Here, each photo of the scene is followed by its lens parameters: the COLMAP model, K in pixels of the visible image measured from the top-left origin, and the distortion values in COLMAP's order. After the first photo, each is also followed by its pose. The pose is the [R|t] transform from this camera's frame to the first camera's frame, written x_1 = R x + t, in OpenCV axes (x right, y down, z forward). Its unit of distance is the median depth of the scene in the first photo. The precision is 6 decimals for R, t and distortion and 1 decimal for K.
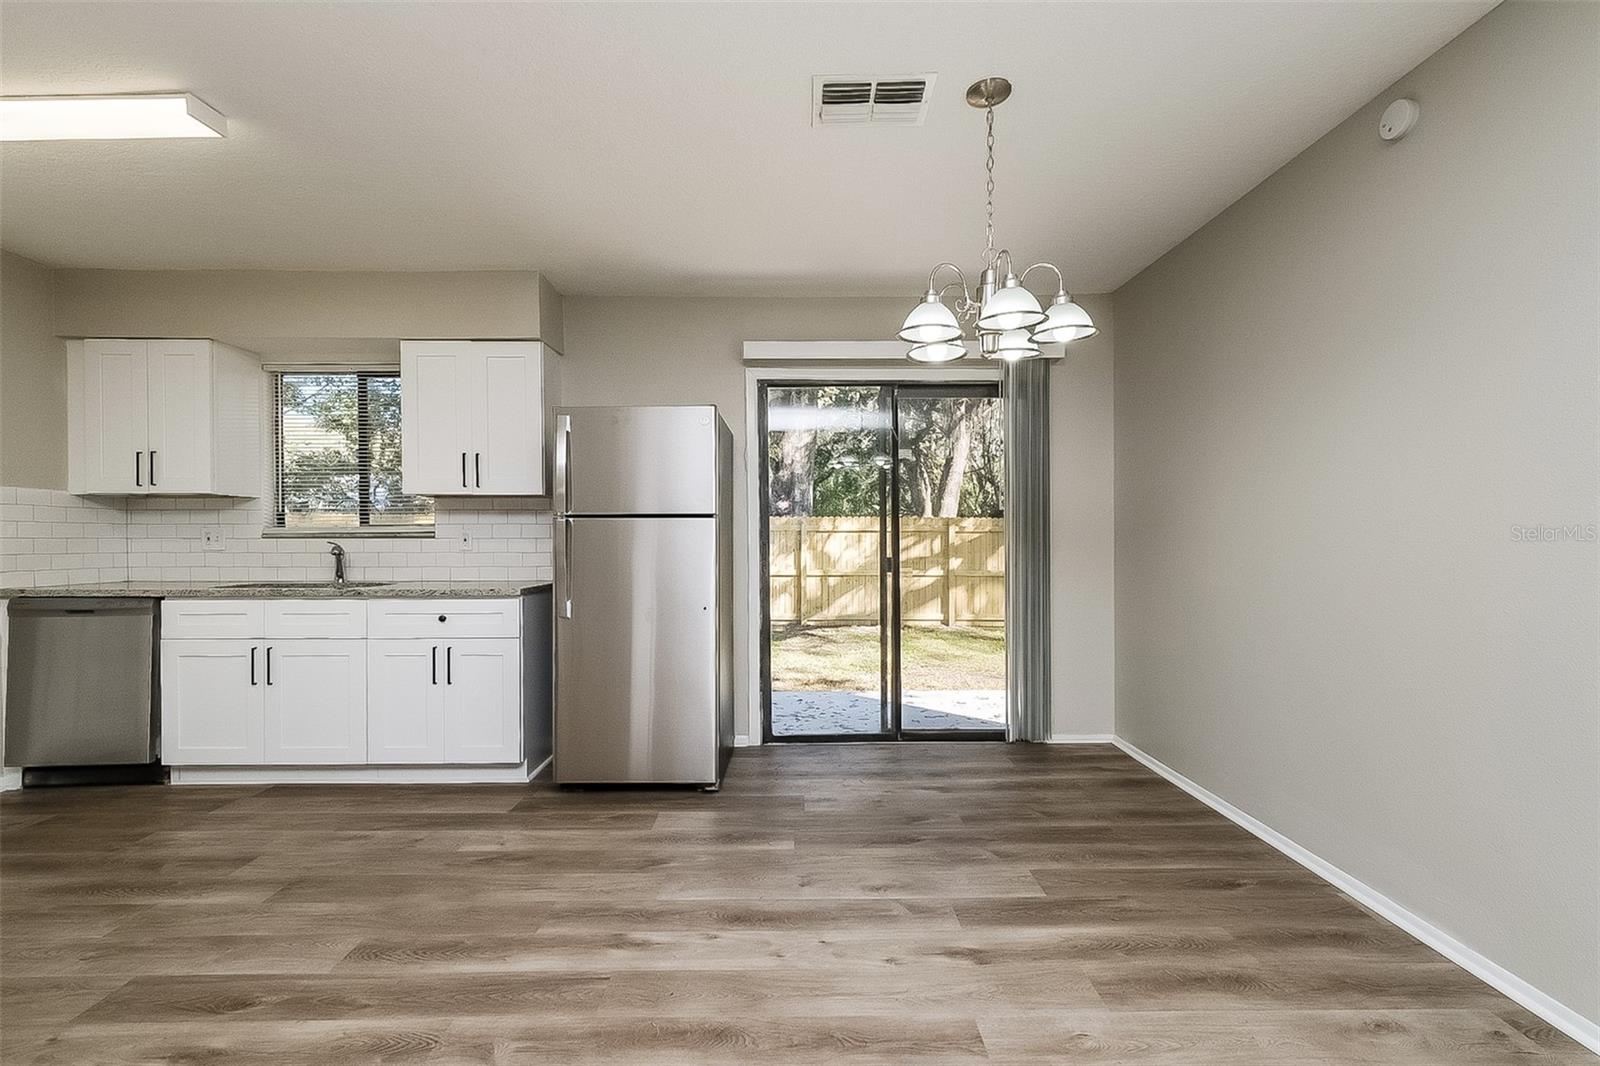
lens RADIAL K [[707.9, 0, 805.6], [0, 707.9, 545.9], [0, 0, 1]] dist [0.003791, -0.000912]
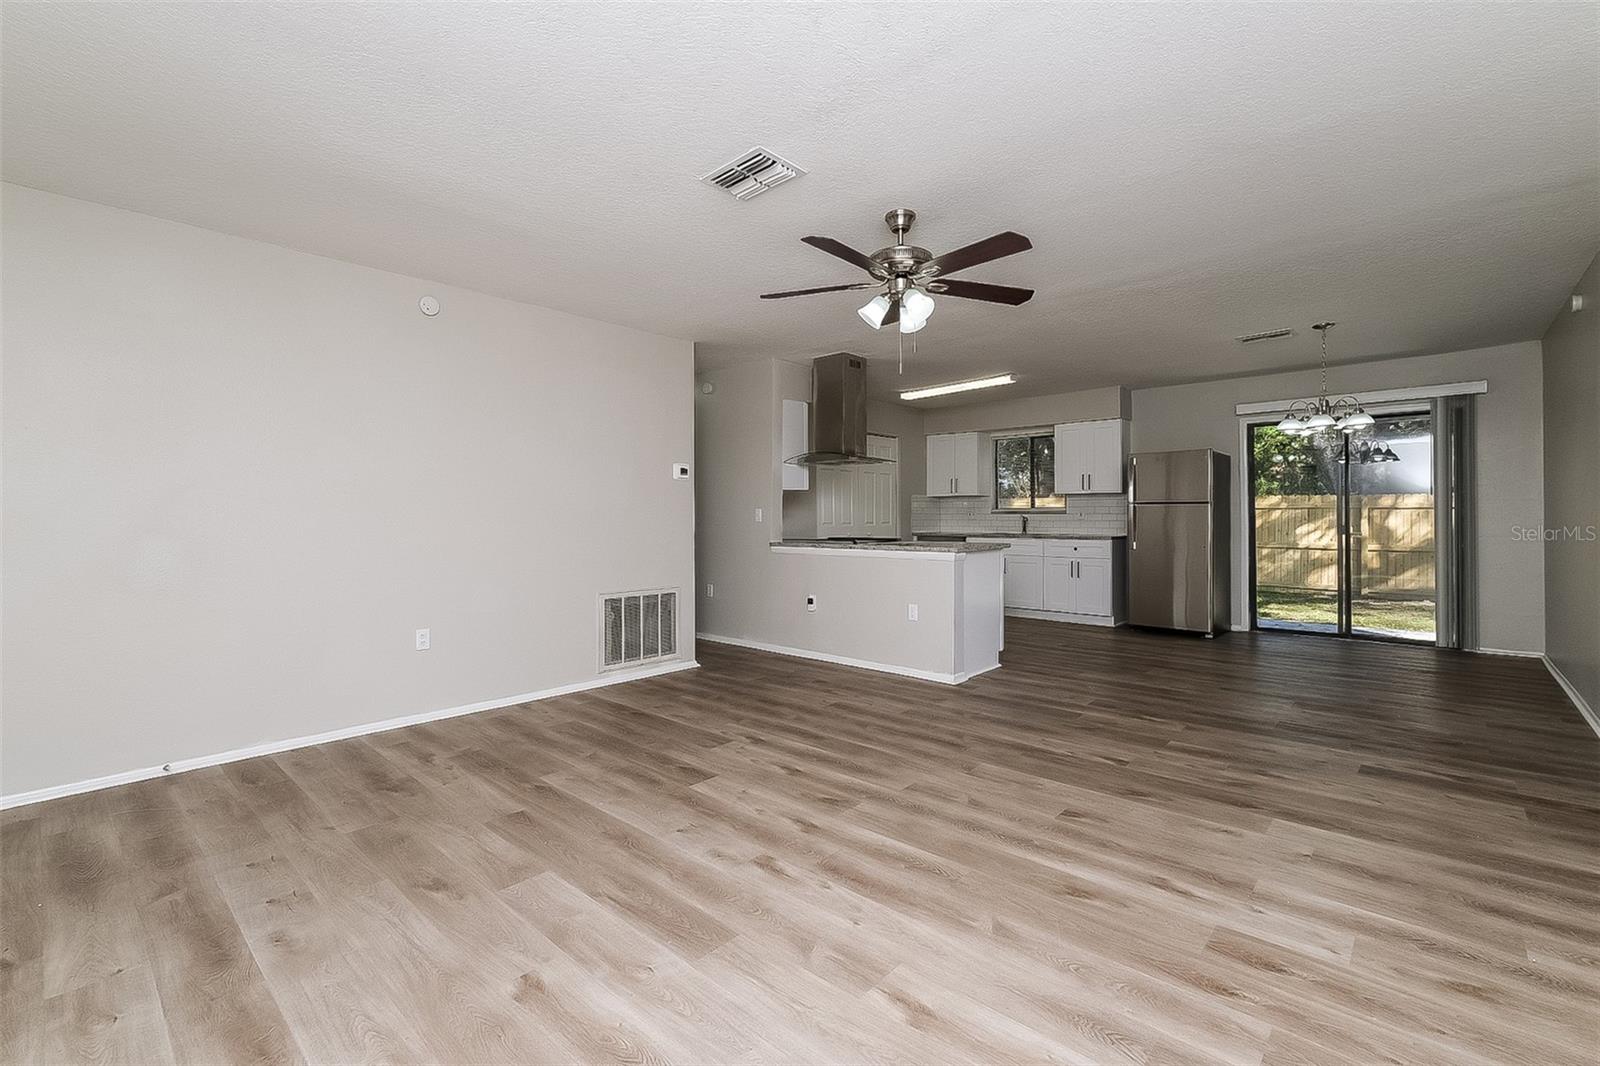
lens RADIAL K [[707.9, 0, 794.6], [0, 707.9, 518.0], [0, 0, 1]] dist [0.003791, -0.000912]
pose [[0.728262, 0.002341, -0.685295, 0.351835], [-0.007749, 0.999958, -0.004818, 0.018795], [0.685255, 0.008819, 0.728249, -1.156868]]
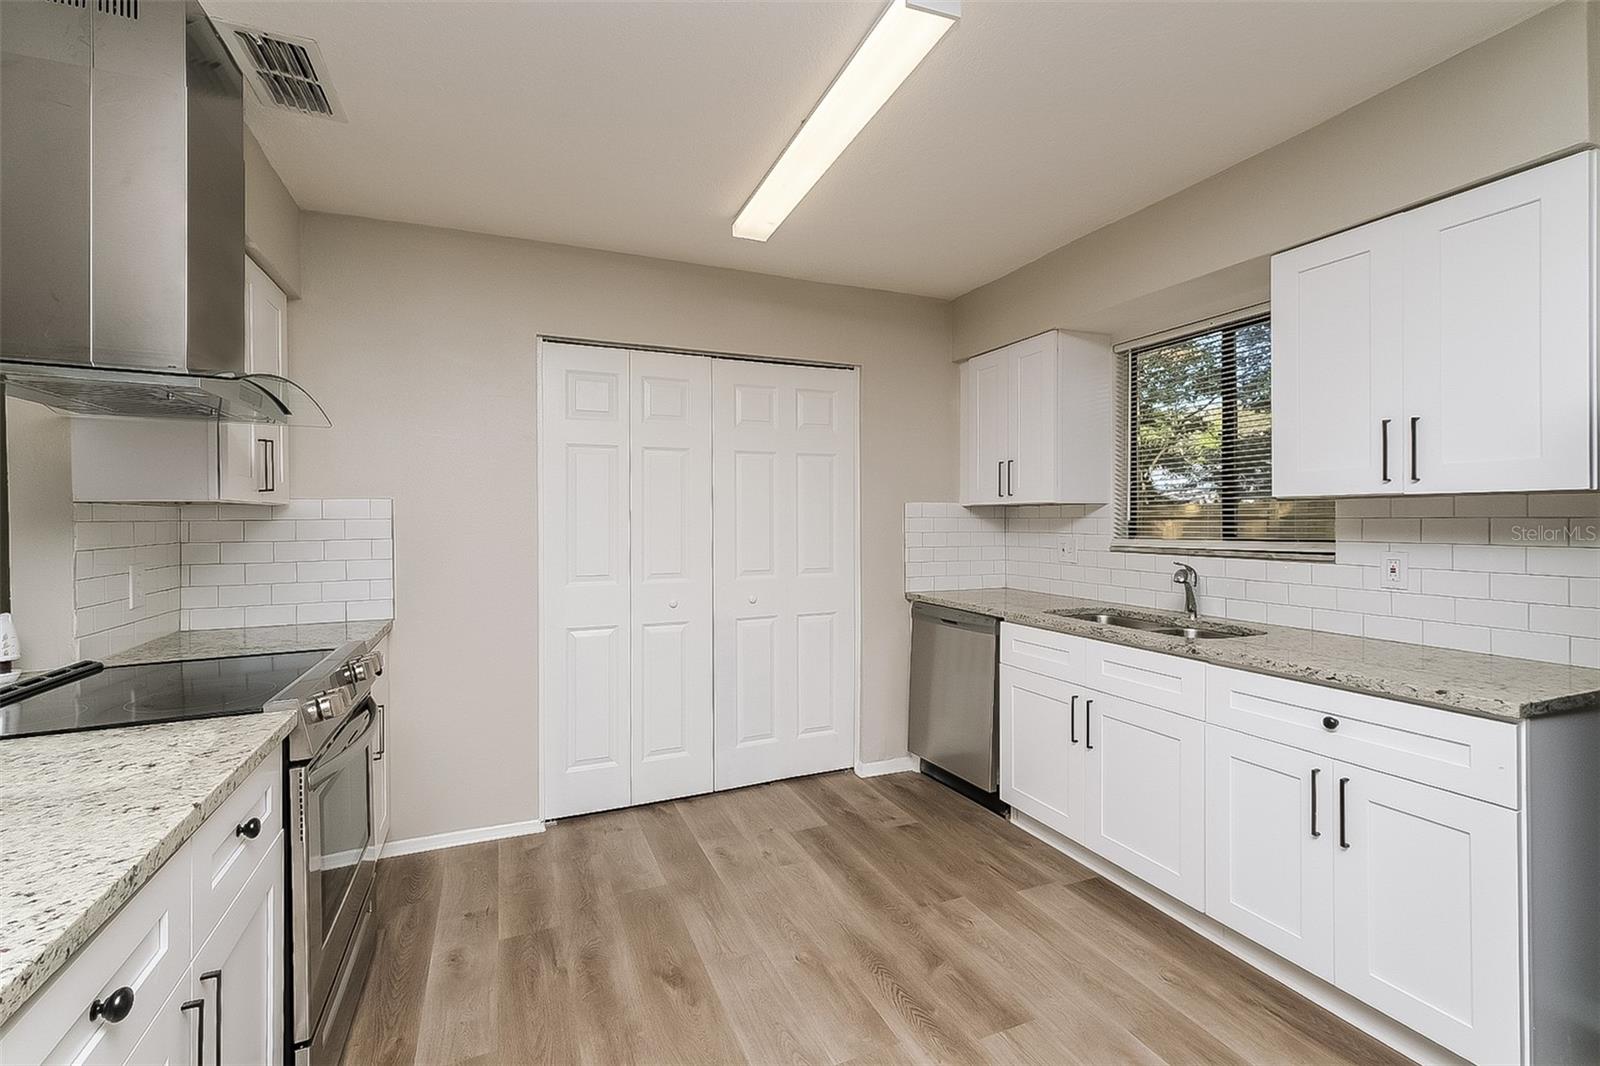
lens RADIAL K [[707.9, 0, 776.7], [0, 707.9, 518.7], [0, 0, 1]] dist [0.003791, -0.000912]
pose [[0.363122, -0.001246, -0.931741, -0.138504], [-0.009560, 0.999941, -0.005063, -0.046089], [0.931693, 0.010746, 0.363089, 0.355960]]
